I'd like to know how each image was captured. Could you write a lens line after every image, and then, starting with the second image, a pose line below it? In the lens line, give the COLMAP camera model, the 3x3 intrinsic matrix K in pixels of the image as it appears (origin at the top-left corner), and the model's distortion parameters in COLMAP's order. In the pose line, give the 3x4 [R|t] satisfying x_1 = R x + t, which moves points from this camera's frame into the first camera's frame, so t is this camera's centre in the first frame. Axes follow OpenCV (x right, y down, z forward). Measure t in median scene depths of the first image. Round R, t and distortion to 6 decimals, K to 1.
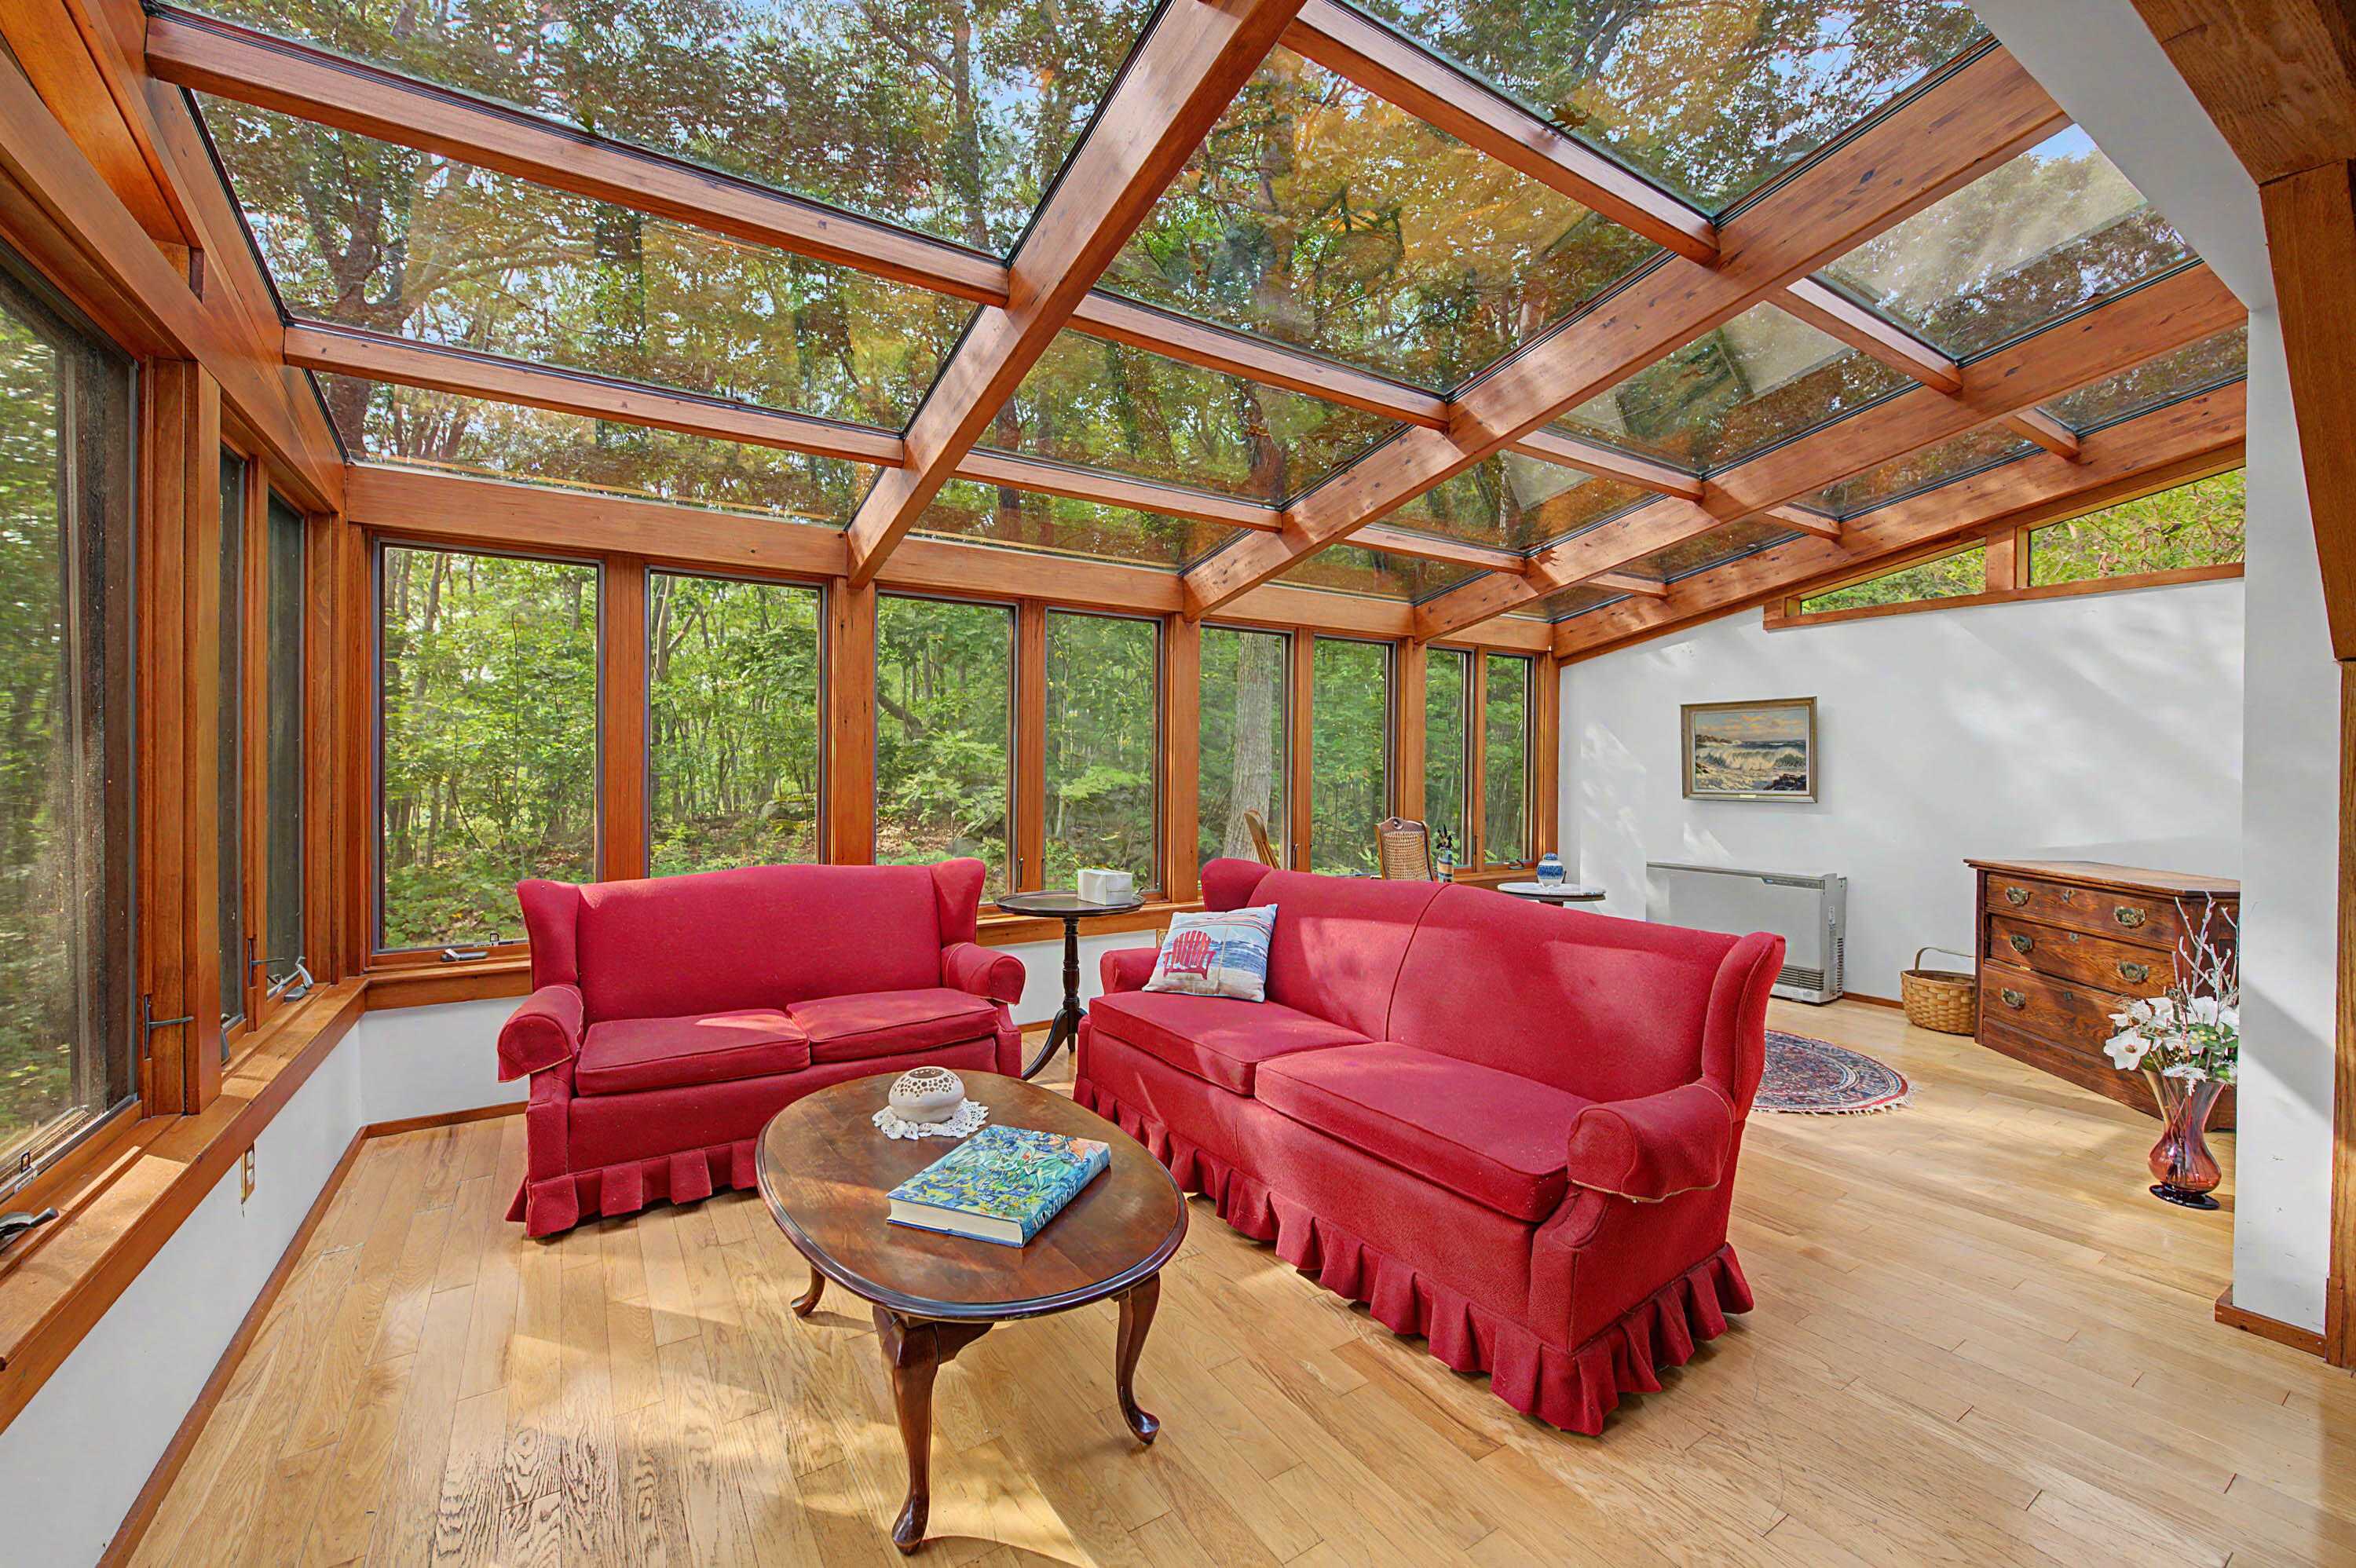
lens RADIAL K [[943.0, 0, 1175.1], [0, 943.0, 768.6], [0, 0, 1]] dist [0.010306, -0.007500]
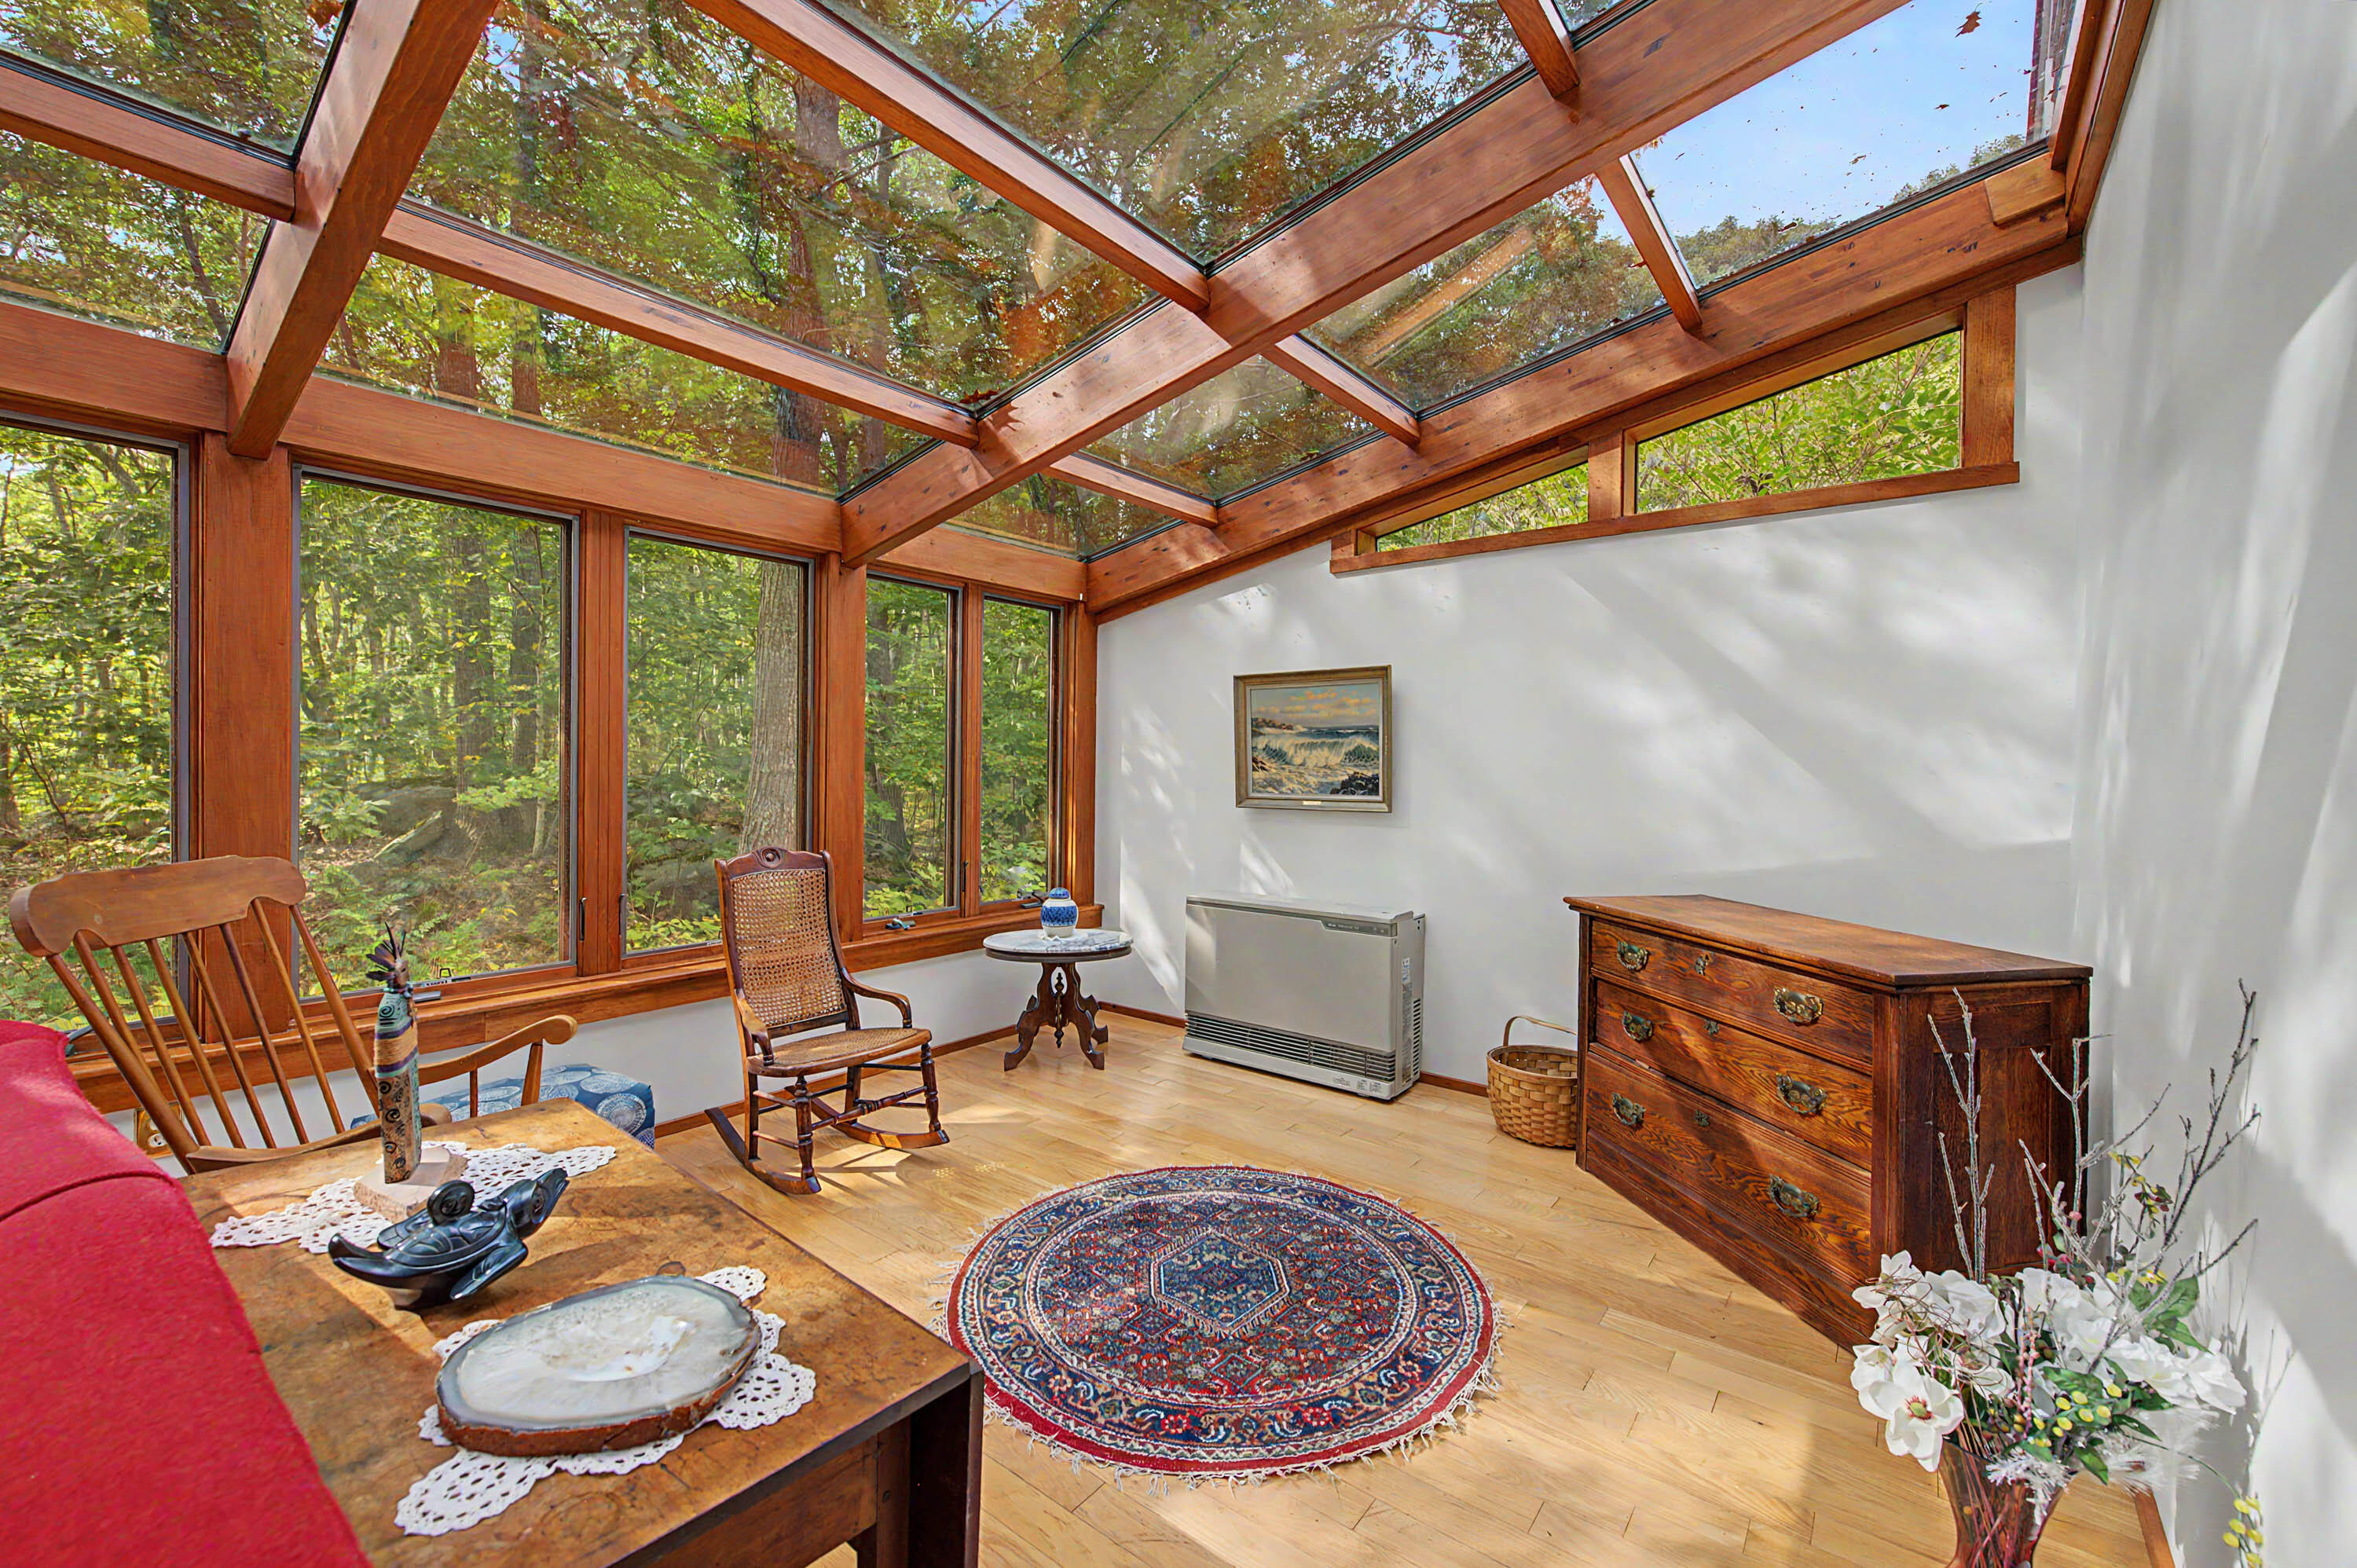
lens RADIAL K [[943.4, 0, 1175.6], [0, 943.4, 768.6], [0, 0, 1]] dist [0.010306, -0.007500]
pose [[0.946239, 0.001526, 0.323464, 0.286681], [-0.002783, 0.999990, 0.003425, 0.000712], [-0.323456, -0.004141, 0.946234, 0.367558]]
